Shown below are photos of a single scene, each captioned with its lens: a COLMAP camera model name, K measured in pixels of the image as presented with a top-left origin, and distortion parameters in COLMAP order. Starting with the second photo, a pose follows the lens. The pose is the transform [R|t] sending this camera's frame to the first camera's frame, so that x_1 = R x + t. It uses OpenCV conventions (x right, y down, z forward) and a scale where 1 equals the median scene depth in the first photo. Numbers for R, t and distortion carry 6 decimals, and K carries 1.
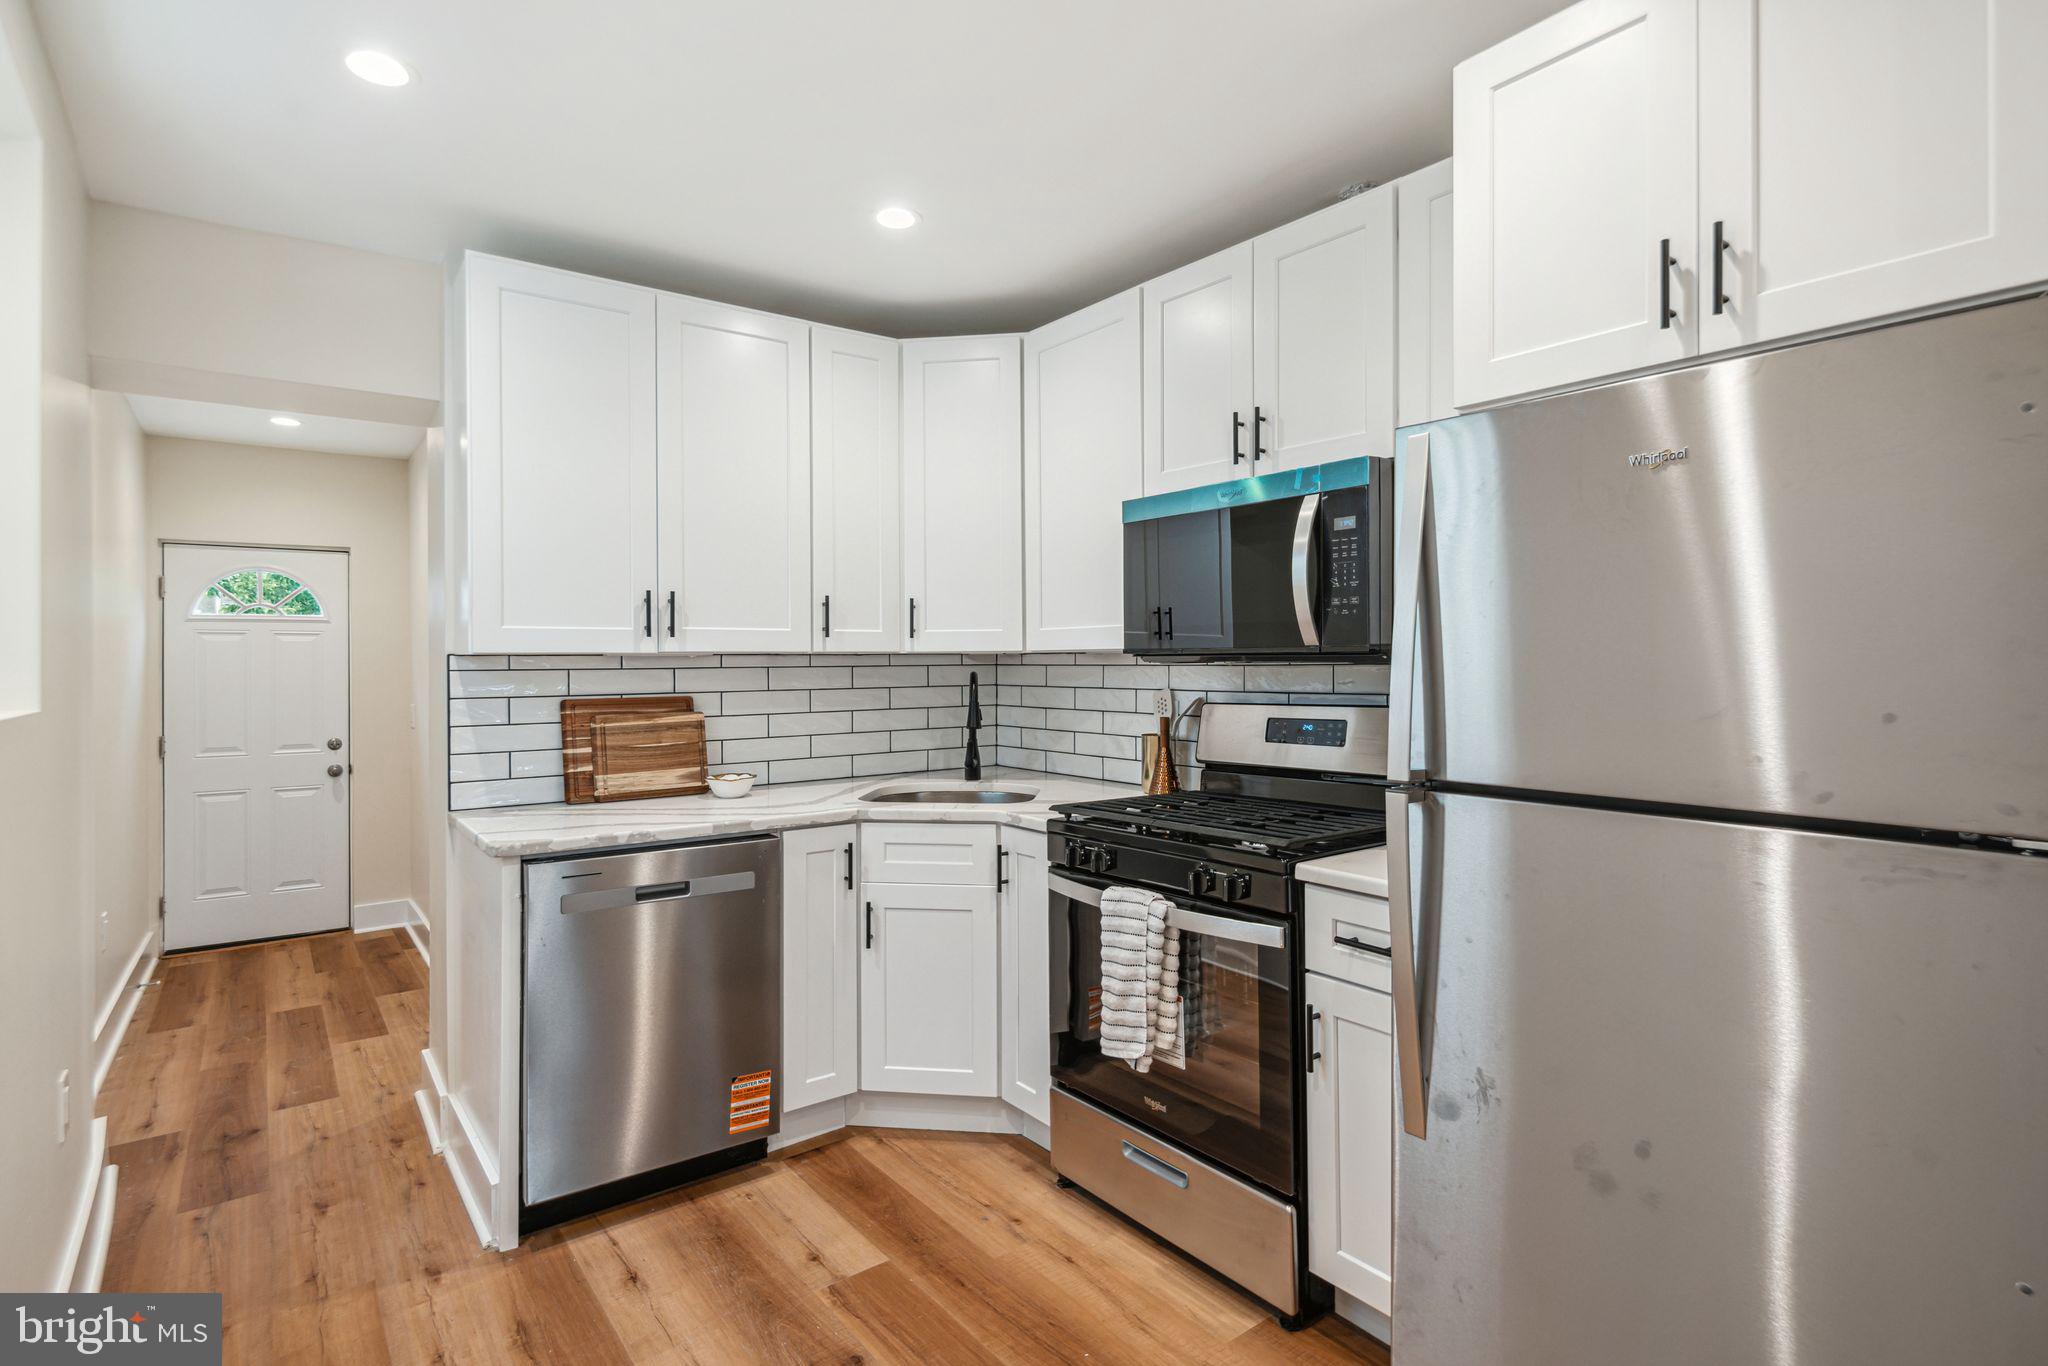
lens RADIAL K [[1006.8, 0, 1039.2], [0, 1006.8, 662.6], [0, 0, 1]] dist [0.005510, -0.005274]
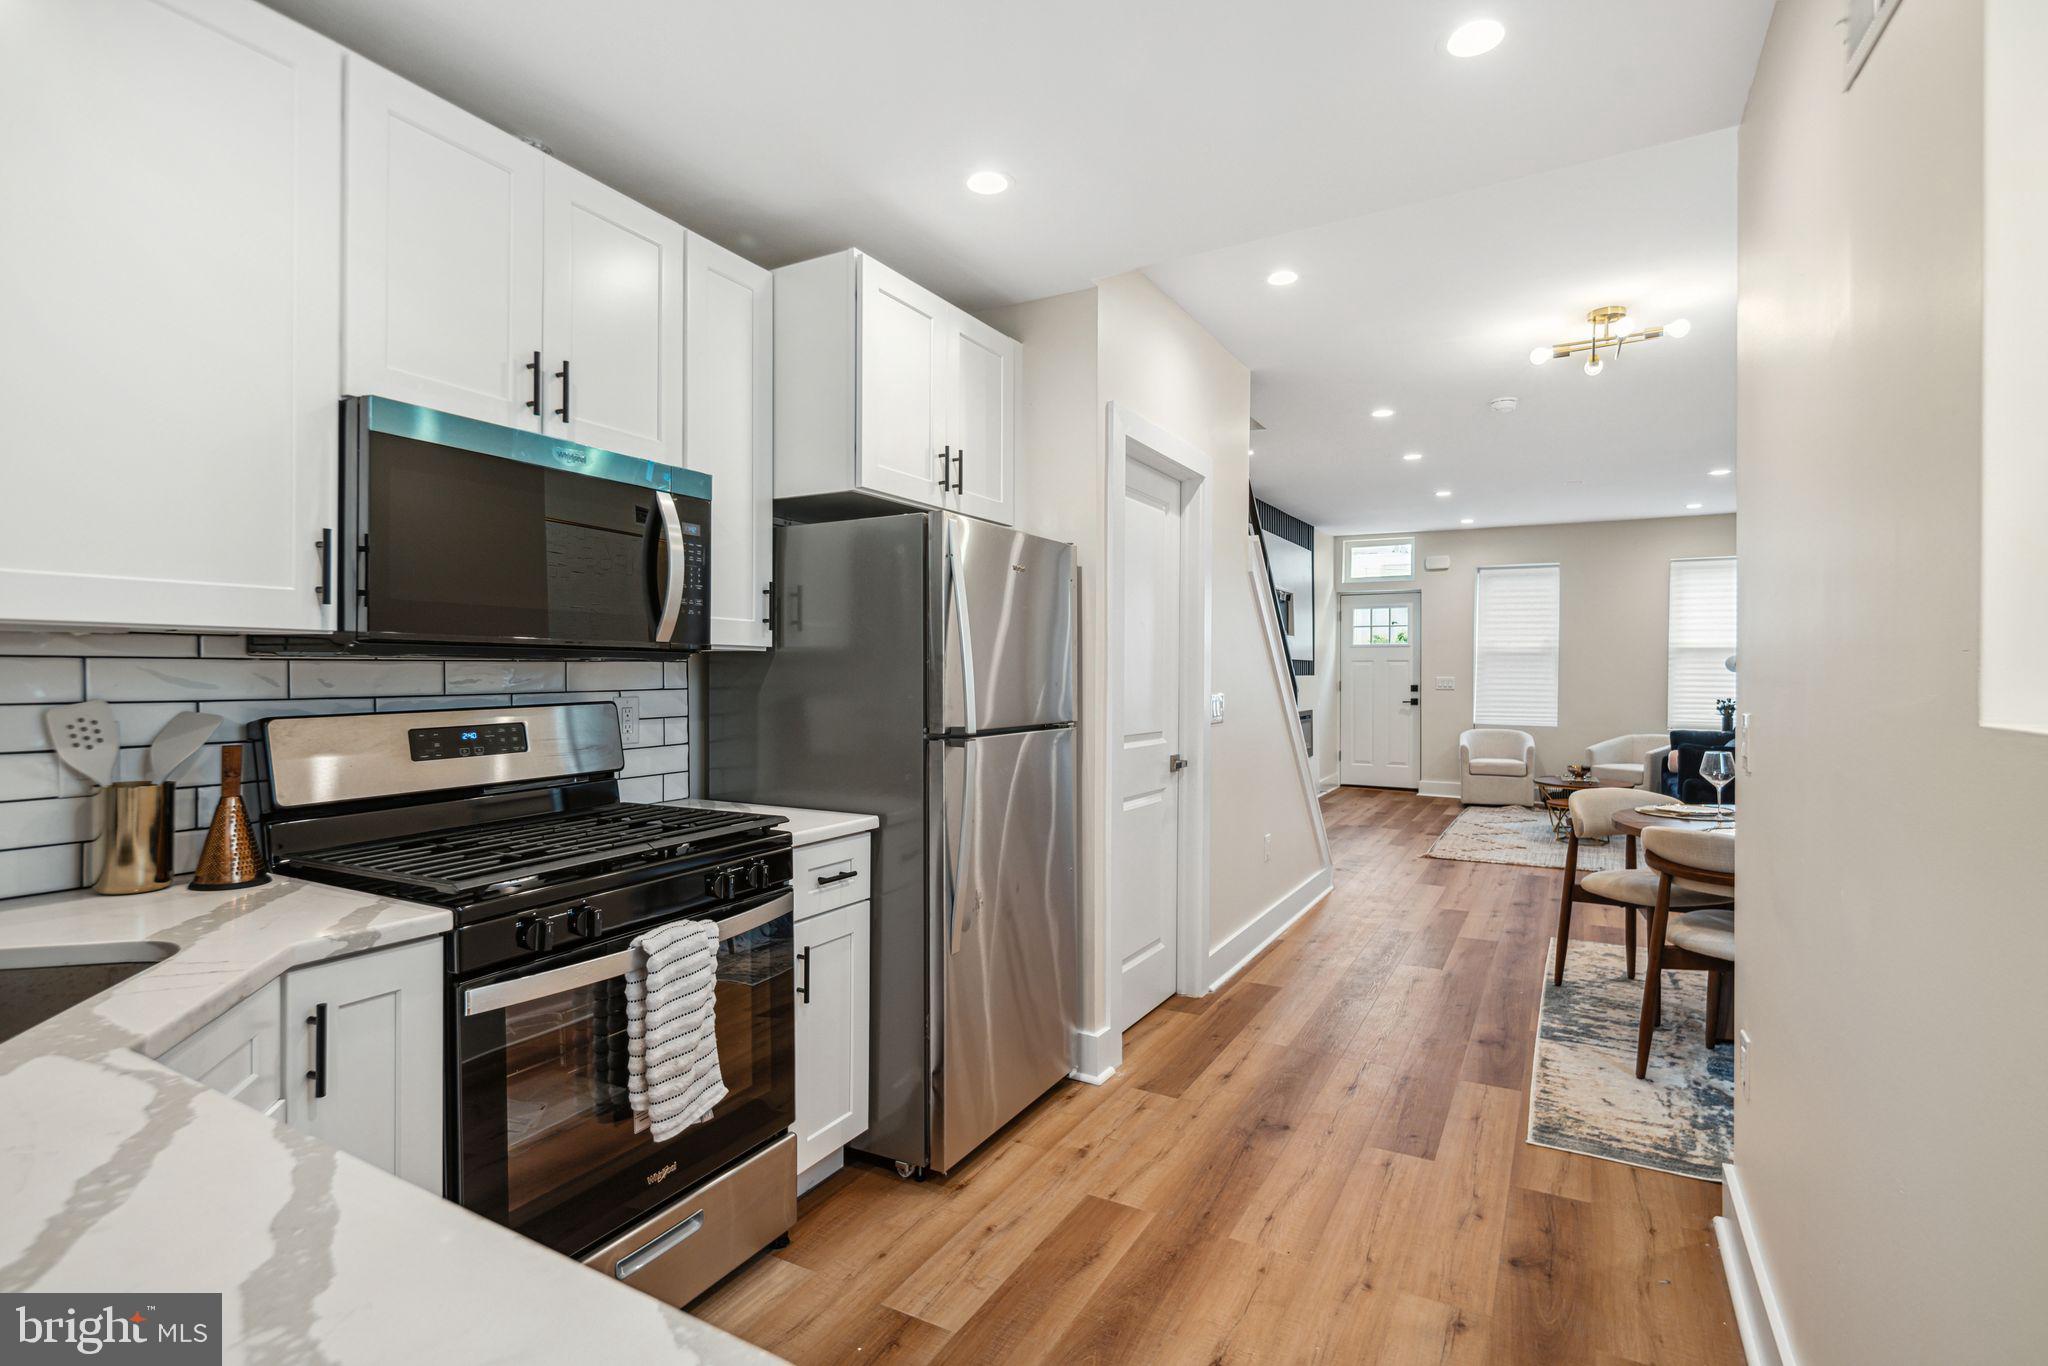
lens RADIAL K [[1006.8, 0, 1017.4], [0, 1006.8, 677.4], [0, 0, 1]] dist [0.005510, -0.005274]
pose [[-0.395440, -0.002447, 0.918489, -0.612249], [-0.000461, 0.999997, 0.002465, 0.012355], [-0.918492, 0.000551, -0.395440, 0.824415]]
